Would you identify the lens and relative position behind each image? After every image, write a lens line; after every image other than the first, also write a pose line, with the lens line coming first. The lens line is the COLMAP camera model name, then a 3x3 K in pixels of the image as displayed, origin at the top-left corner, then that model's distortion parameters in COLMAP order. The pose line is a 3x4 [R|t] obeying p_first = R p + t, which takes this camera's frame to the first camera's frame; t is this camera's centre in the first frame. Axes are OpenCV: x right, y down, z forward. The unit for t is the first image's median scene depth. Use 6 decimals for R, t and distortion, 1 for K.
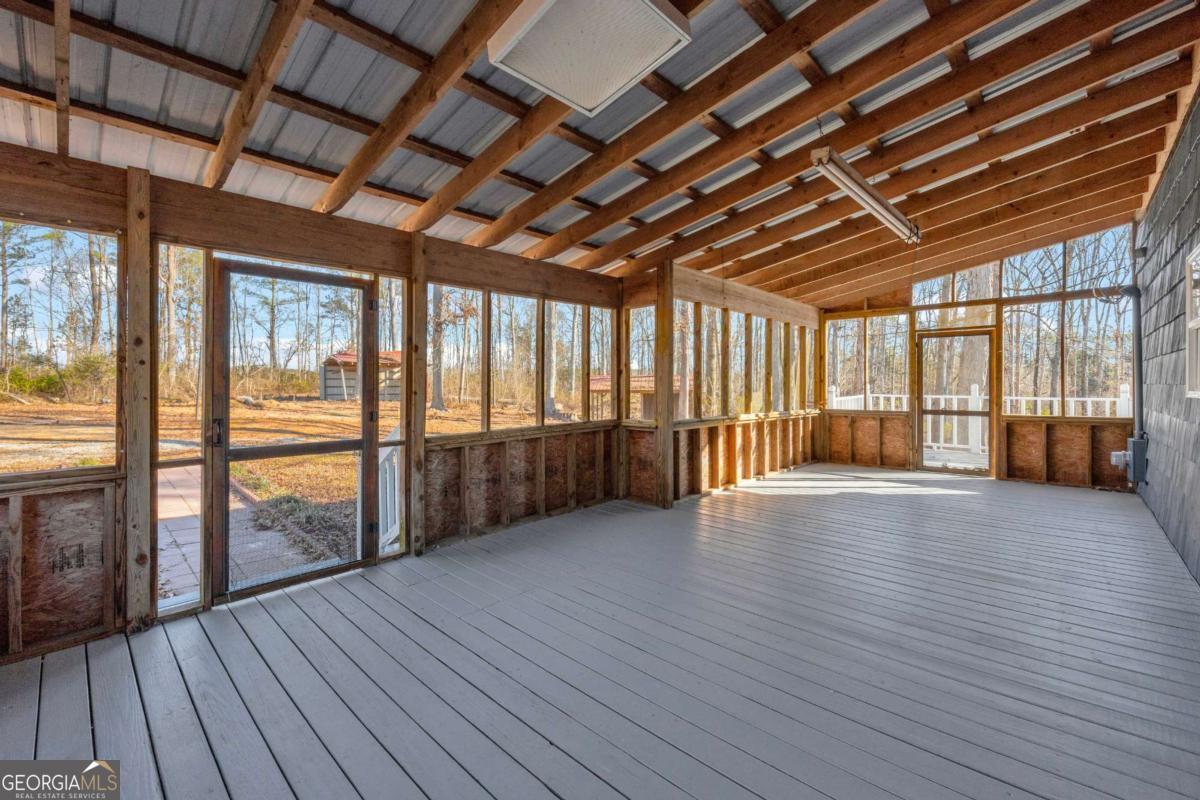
lens RADIAL K [[489.4, 0, 595.7], [0, 489.4, 384.0], [0, 0, 1]] dist [-0.004387, -0.000817]
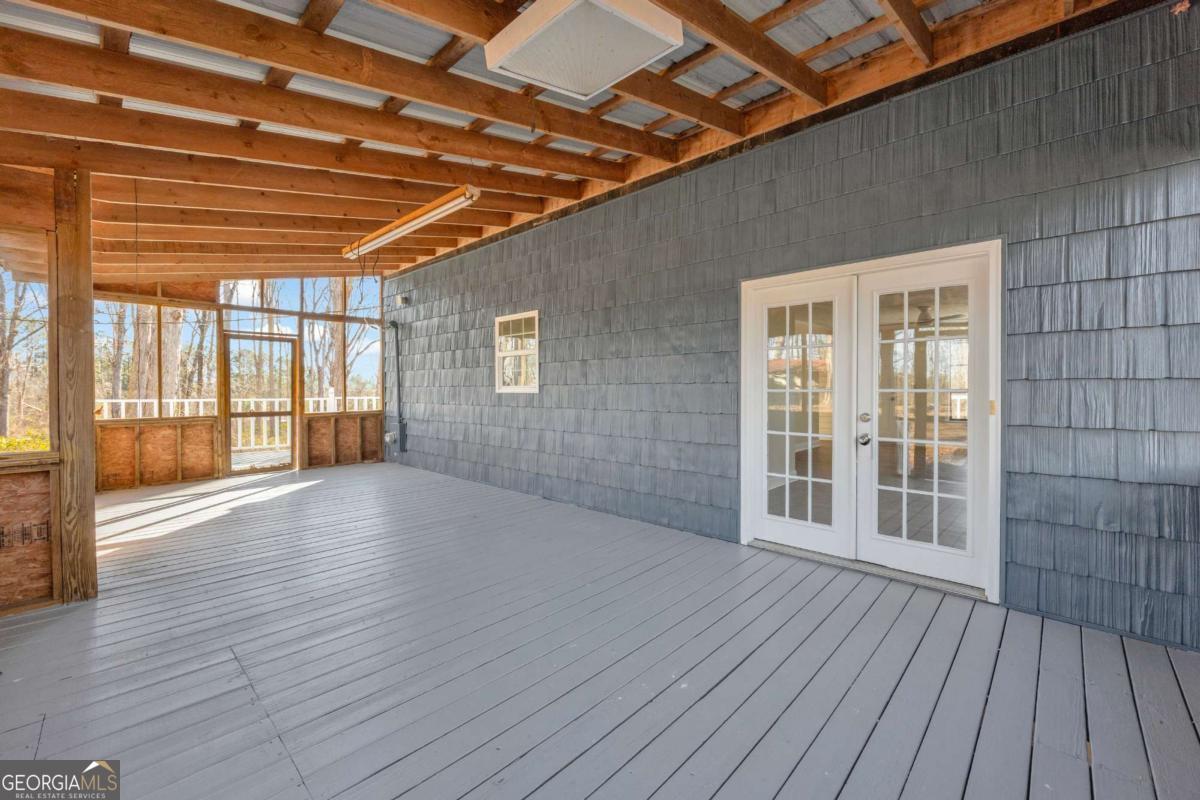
lens RADIAL K [[489.4, 0, 601.1], [0, 489.4, 392.8], [0, 0, 1]] dist [-0.004387, -0.000817]
pose [[0.002166, -0.010272, 0.999945, -0.311447], [-0.003232, 0.999942, 0.010279, 0.000504], [-0.999992, -0.003254, 0.002133, 0.283893]]
